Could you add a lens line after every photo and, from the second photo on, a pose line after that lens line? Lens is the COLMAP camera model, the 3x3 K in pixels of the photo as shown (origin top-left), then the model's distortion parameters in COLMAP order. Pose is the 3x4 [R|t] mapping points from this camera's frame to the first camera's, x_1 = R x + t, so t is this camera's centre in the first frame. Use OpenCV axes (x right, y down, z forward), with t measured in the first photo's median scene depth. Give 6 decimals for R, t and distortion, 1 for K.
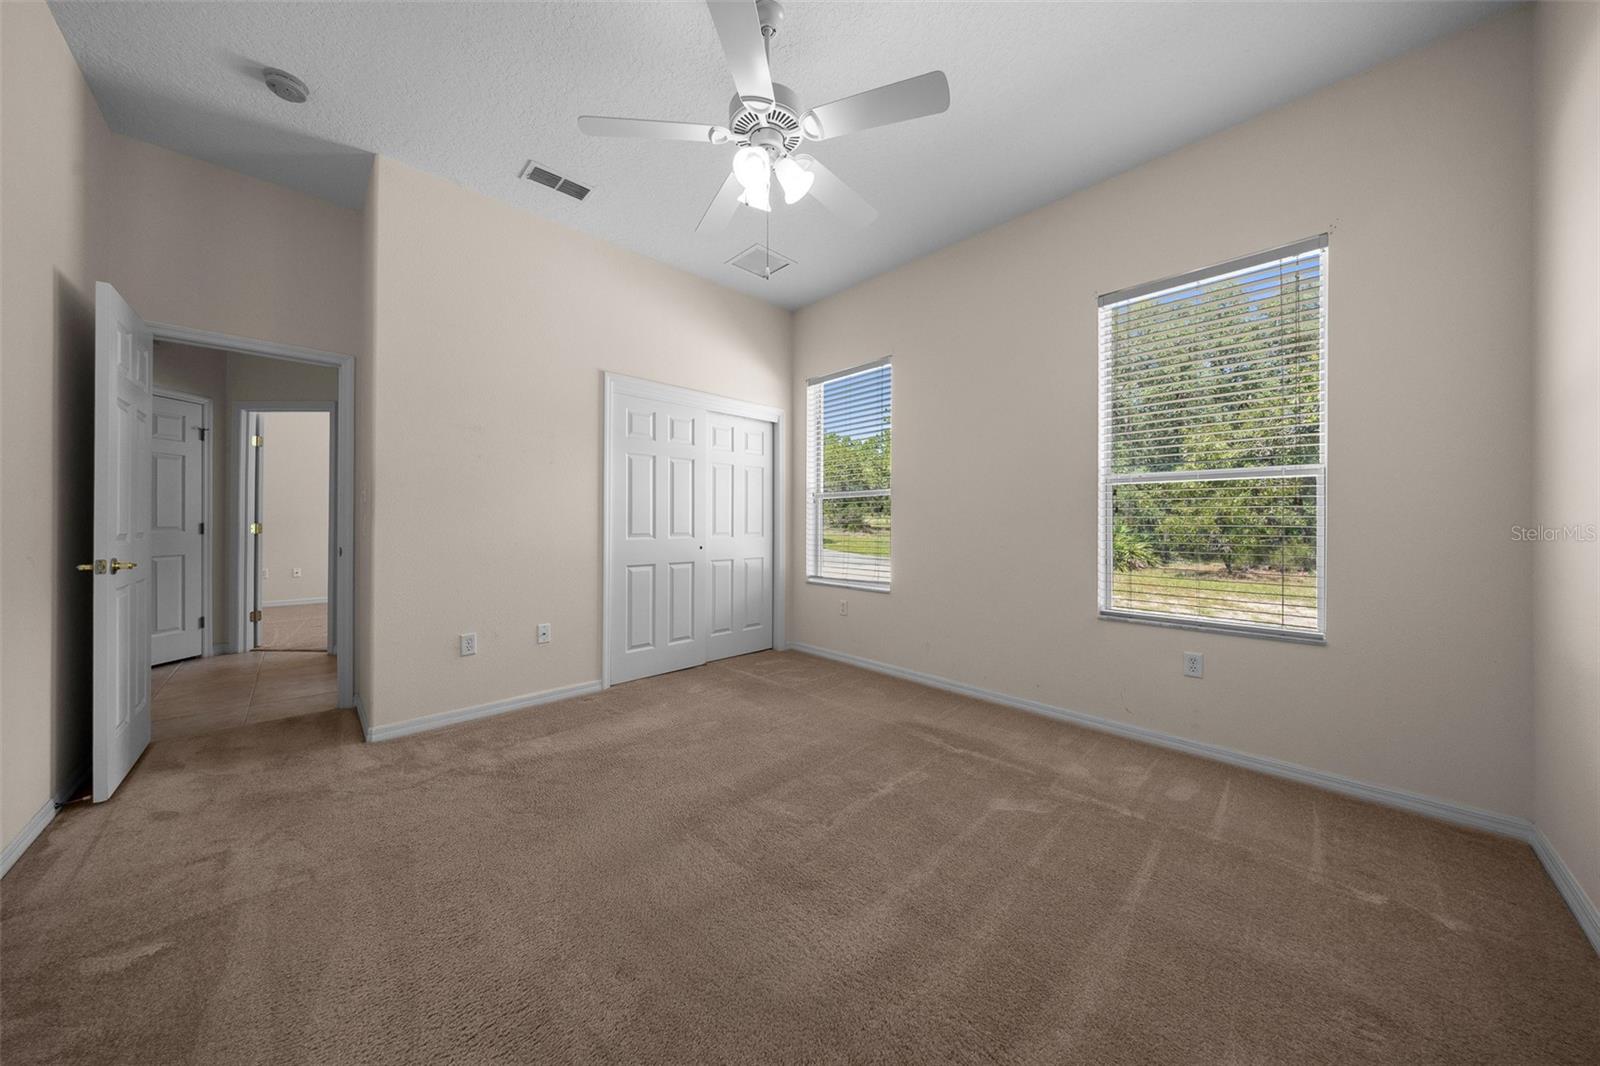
lens RADIAL K [[515.4, 0, 785.8], [0, 515.4, 521.6], [0, 0, 1]] dist [-0.000546, -0.000066]
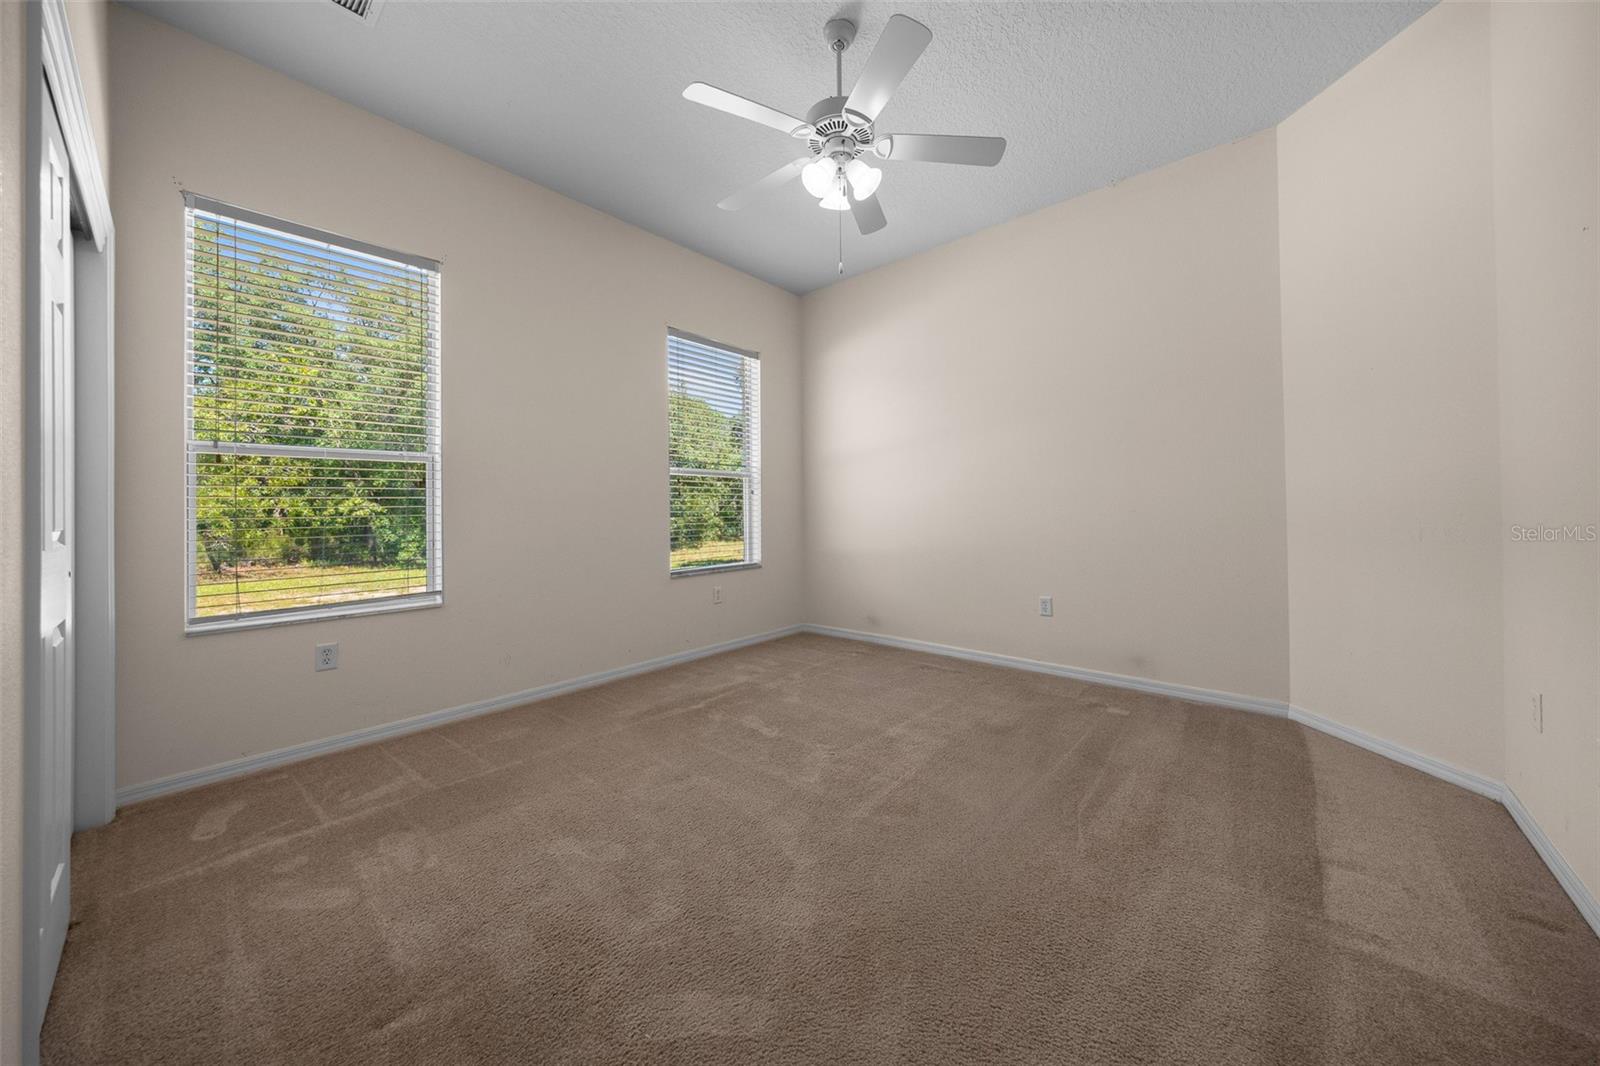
lens RADIAL K [[558.3, 0, 803.9], [0, 558.3, 509.0], [0, 0, 1]] dist [0.000389, 0.000016]
pose [[-0.096263, -0.000898, 0.995356, -0.600640], [0.006336, 0.999979, 0.001515, 0.011439], [-0.995336, 0.006452, -0.096255, 0.599387]]
